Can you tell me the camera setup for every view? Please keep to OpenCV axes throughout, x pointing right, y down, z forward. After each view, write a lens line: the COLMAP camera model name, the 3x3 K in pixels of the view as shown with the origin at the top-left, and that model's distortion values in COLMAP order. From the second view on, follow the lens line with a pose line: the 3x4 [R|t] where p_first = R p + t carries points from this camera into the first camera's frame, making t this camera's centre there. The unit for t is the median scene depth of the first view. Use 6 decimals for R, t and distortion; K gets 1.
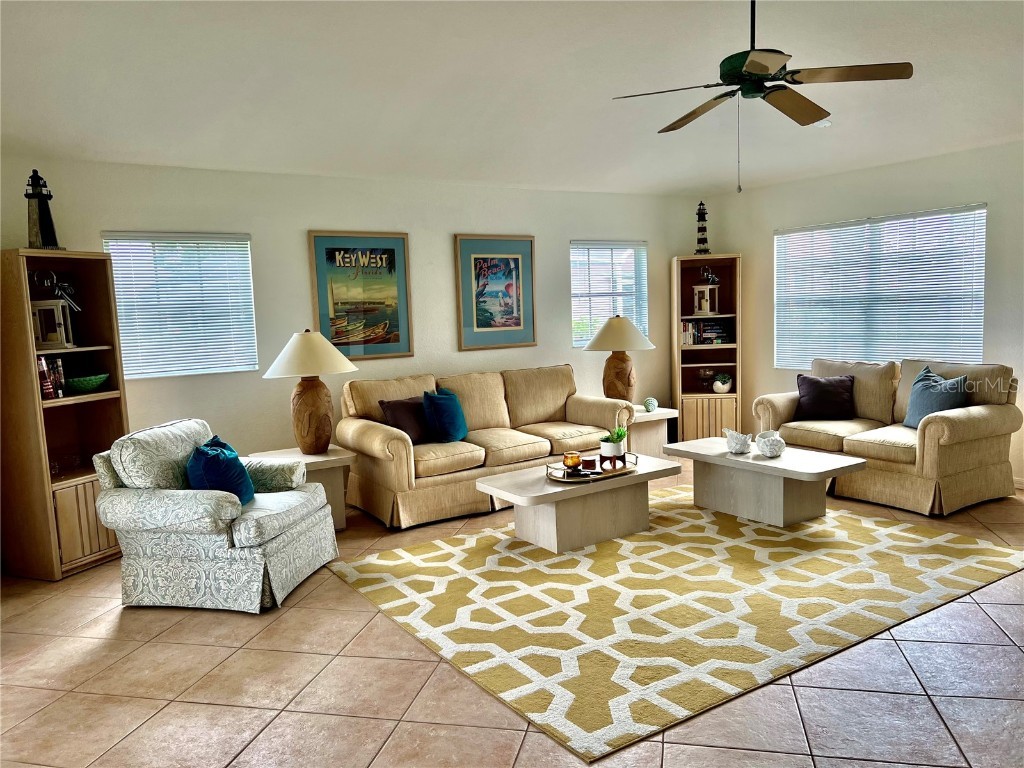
lens RADIAL K [[758.7, 0, 512.0], [0, 758.7, 384.0], [0, 0, 1]] dist [0.080295, -0.123398]
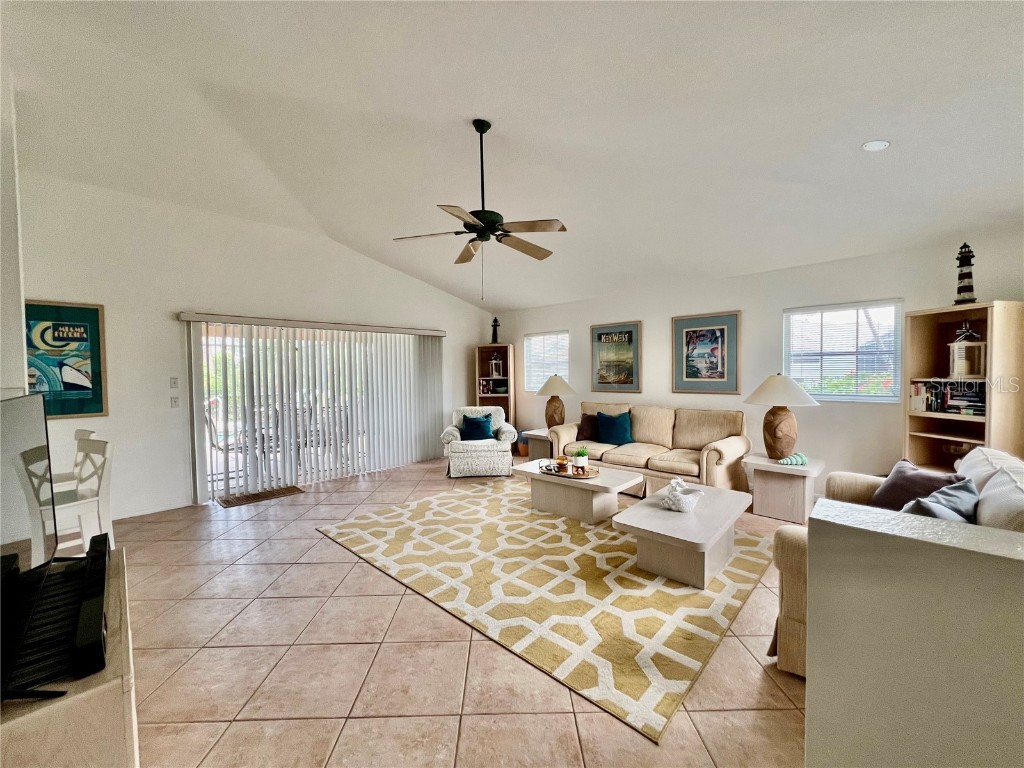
lens RADIAL K [[406.1, 0, 512.0], [0, 406.1, 384.0], [0, 0, 1]] dist [0.001755, -0.000048]
pose [[0.242138, 0.070120, -0.967705, 0.641998], [-0.087025, 0.994935, 0.050318, -0.072955], [0.966331, 0.072031, 0.247014, 0.478080]]
